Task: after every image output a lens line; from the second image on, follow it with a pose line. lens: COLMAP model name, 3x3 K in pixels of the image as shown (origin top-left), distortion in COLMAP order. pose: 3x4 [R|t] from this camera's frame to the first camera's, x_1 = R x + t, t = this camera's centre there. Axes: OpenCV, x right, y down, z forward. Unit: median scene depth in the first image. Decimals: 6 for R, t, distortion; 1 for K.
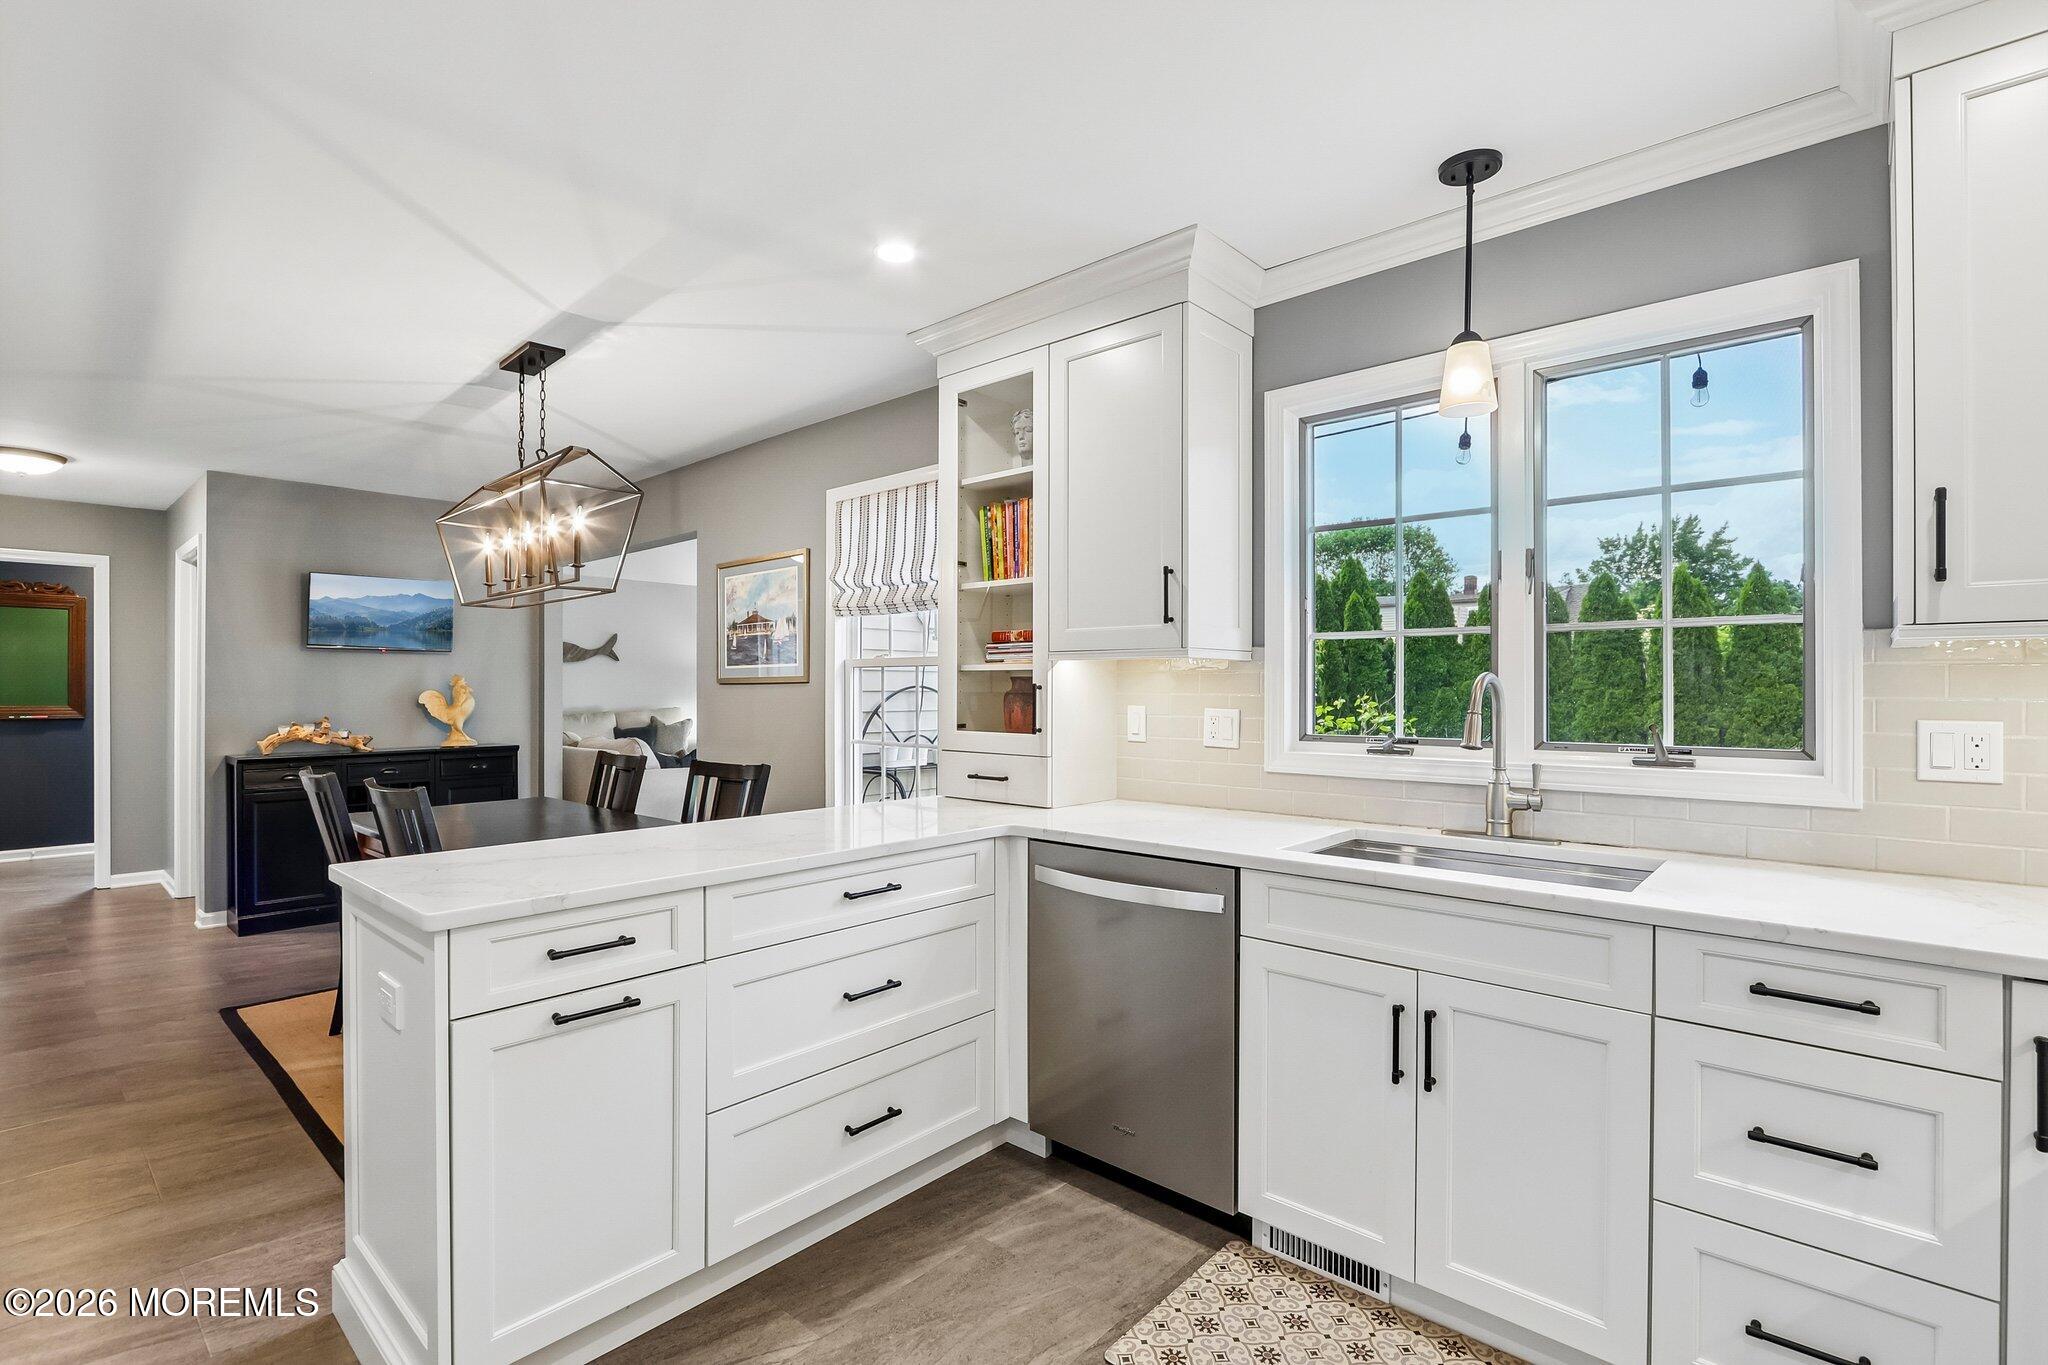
lens RADIAL K [[942.2, 0, 1009.8], [0, 942.2, 686.6], [0, 0, 1]] dist [-0.015362, 0.001650]
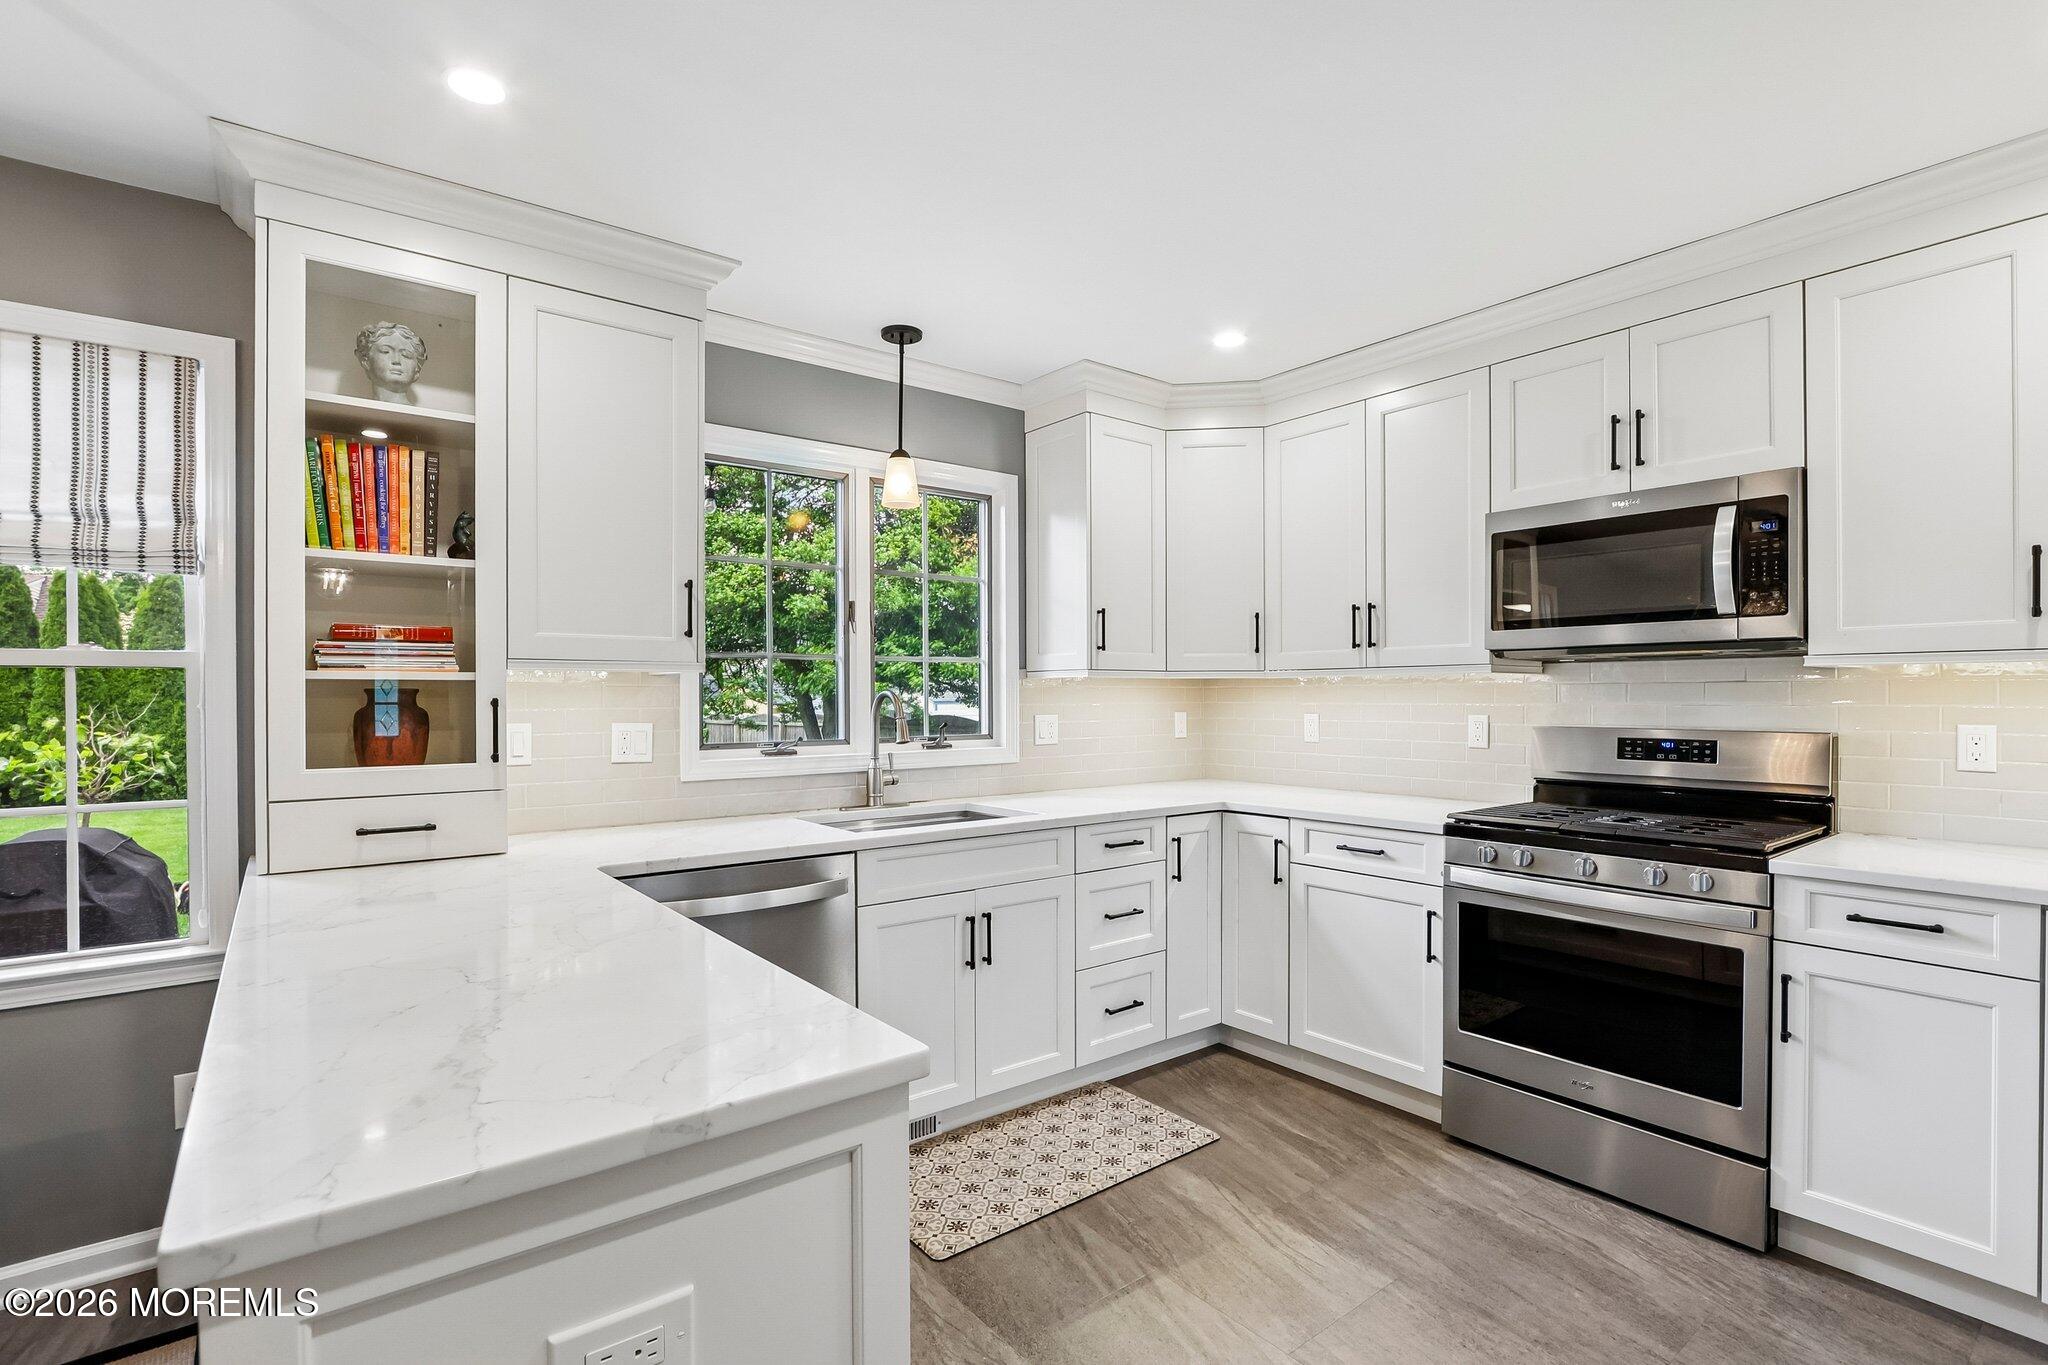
lens RADIAL K [[942.2, 0, 1009.8], [0, 942.2, 686.6], [0, 0, 1]] dist [-0.015362, 0.001650]
pose [[0.183872, 0.006155, 0.982931, -0.570022], [0.005557, 0.999958, -0.007302, -0.004650], [-0.982934, 0.006805, 0.183830, 0.374530]]
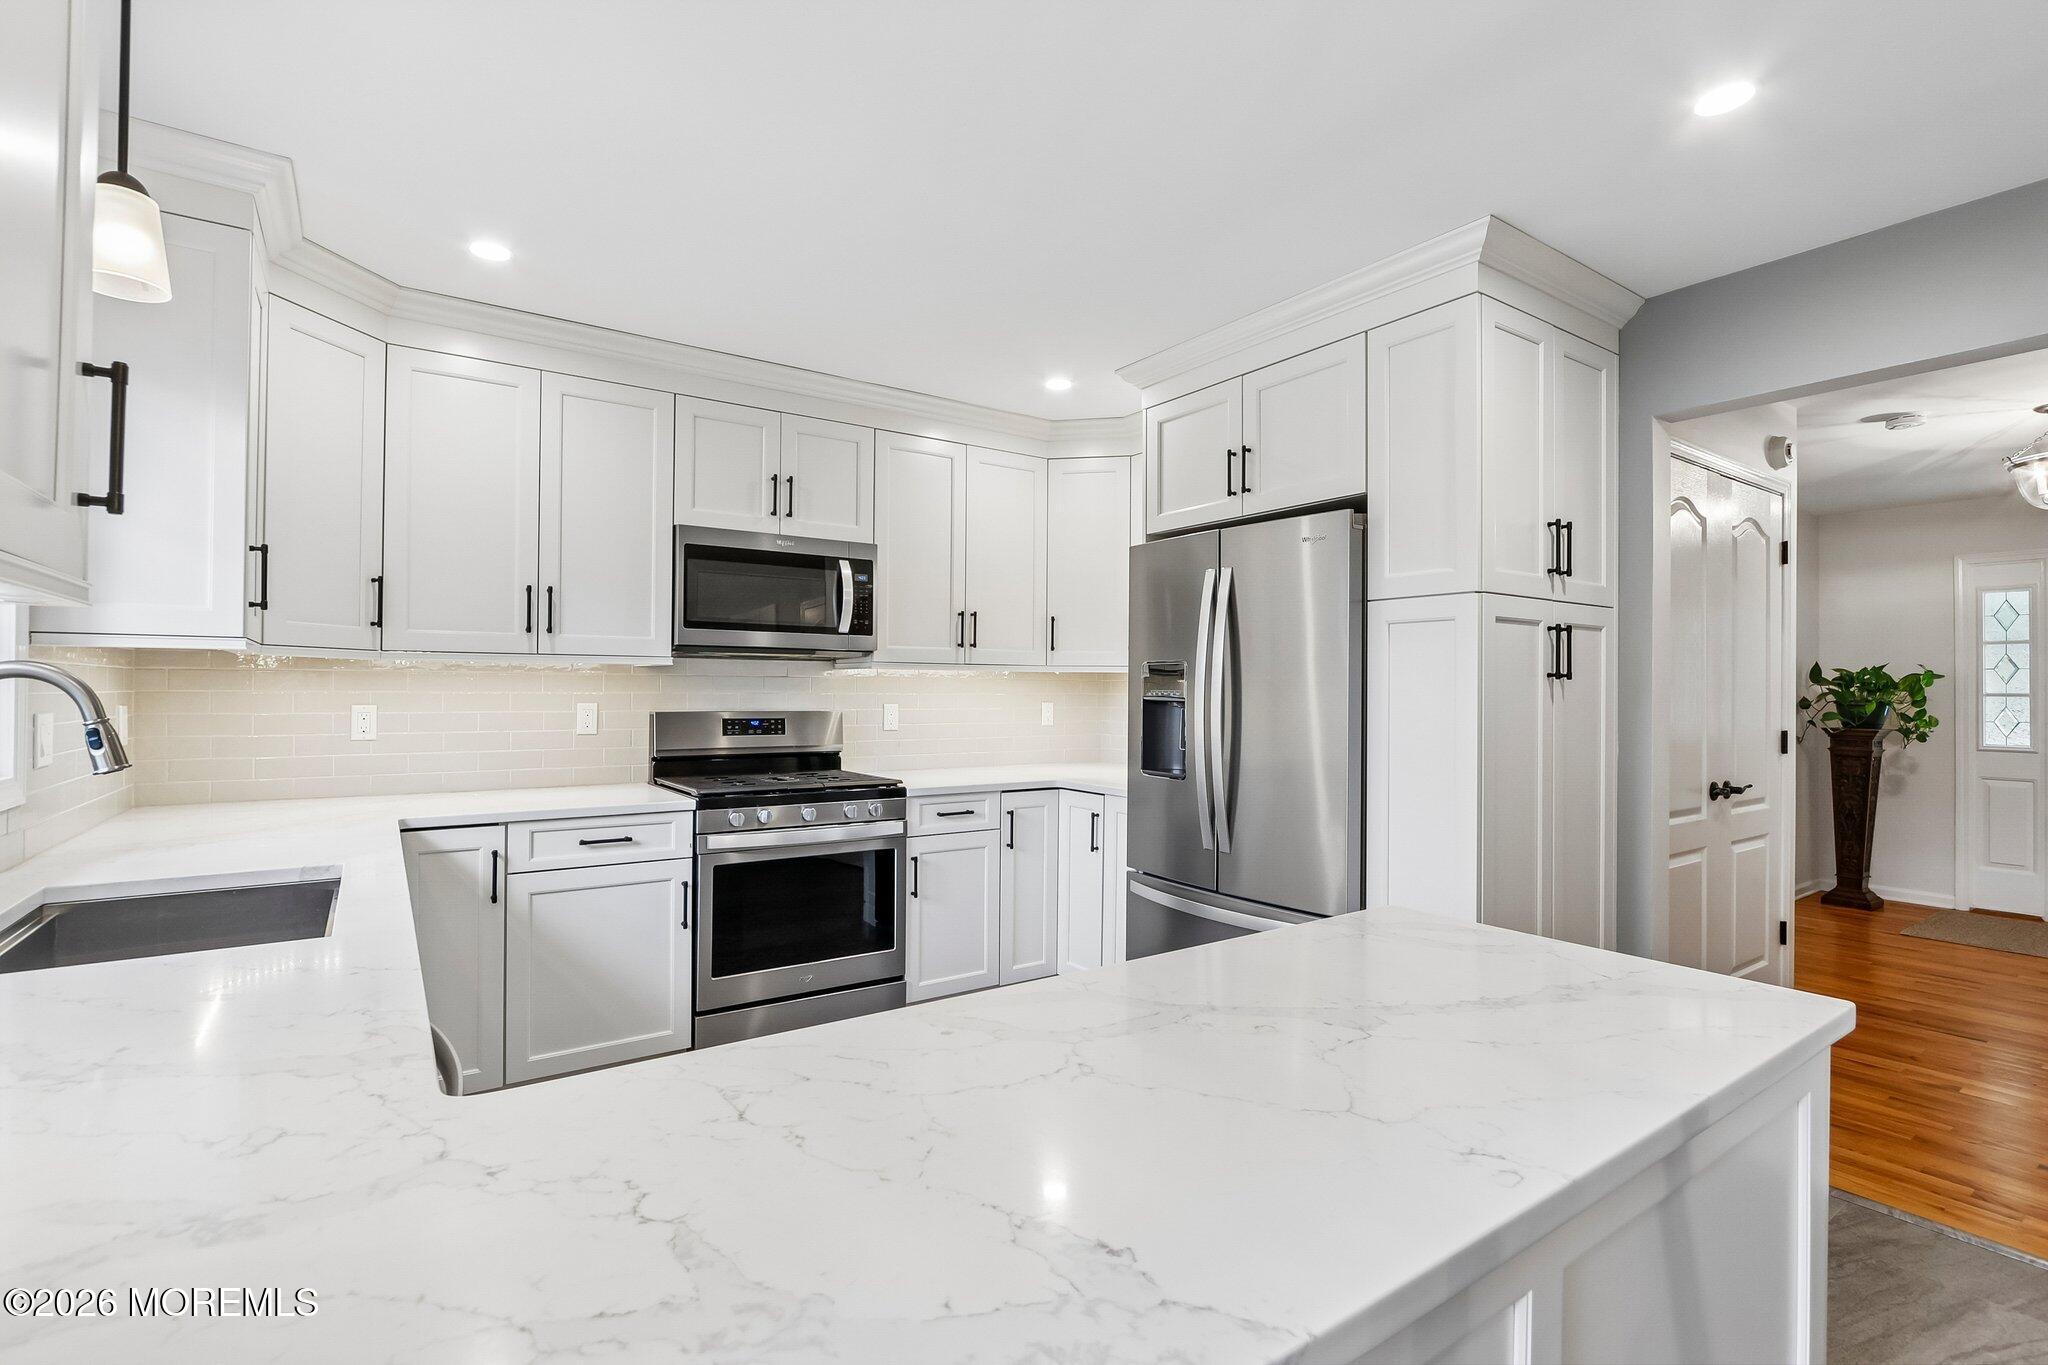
lens RADIAL K [[942.2, 0, 1009.8], [0, 942.2, 686.6], [0, 0, 1]] dist [-0.015362, 0.001650]
pose [[-0.971077, -0.007585, 0.238647, -0.199717], [-0.008403, 0.999962, -0.002408, 0.001032], [-0.238619, -0.004344, -0.971103, 0.978445]]
